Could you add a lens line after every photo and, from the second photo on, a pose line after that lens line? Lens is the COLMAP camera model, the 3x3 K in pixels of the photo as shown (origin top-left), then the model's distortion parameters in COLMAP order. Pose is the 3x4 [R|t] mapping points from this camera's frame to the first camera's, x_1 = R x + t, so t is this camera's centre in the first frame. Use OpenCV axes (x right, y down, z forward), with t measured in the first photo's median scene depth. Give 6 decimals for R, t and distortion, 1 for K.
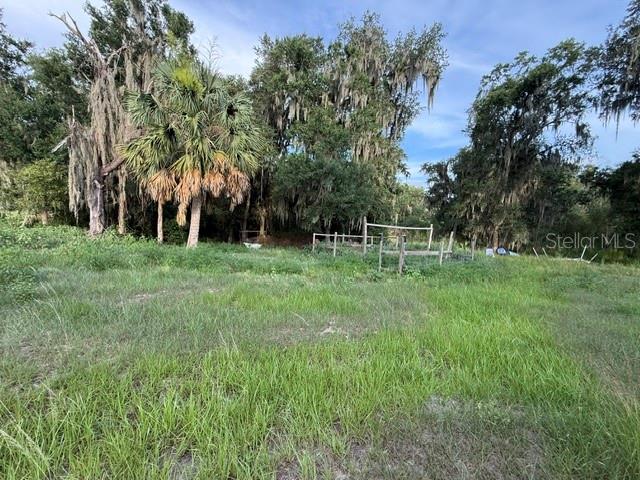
lens RADIAL K [[253.3, 0, 322.3], [0, 253.3, 240.0], [0, 0, 1]] dist [0.002503, -0.000558]
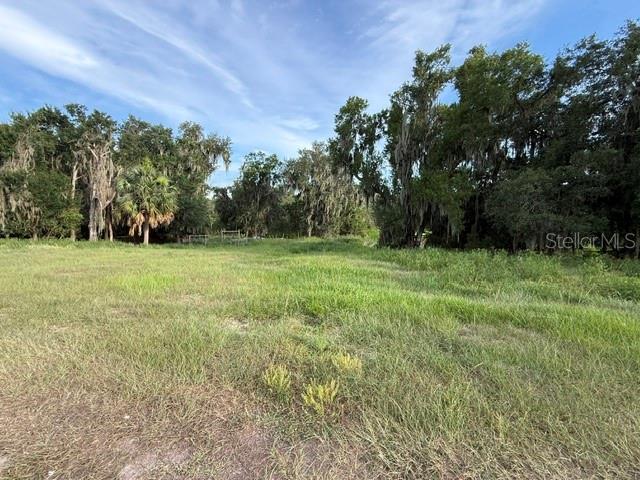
lens RADIAL K [[253.3, 0, 316.1], [0, 253.3, 239.2], [0, 0, 1]] dist [0.002503, -0.000558]
pose [[0.647431, -0.075402, 0.758384, -0.714872], [0.054294, 0.997129, 0.052789, -0.036803], [-0.760187, 0.006998, 0.649666, -0.908091]]
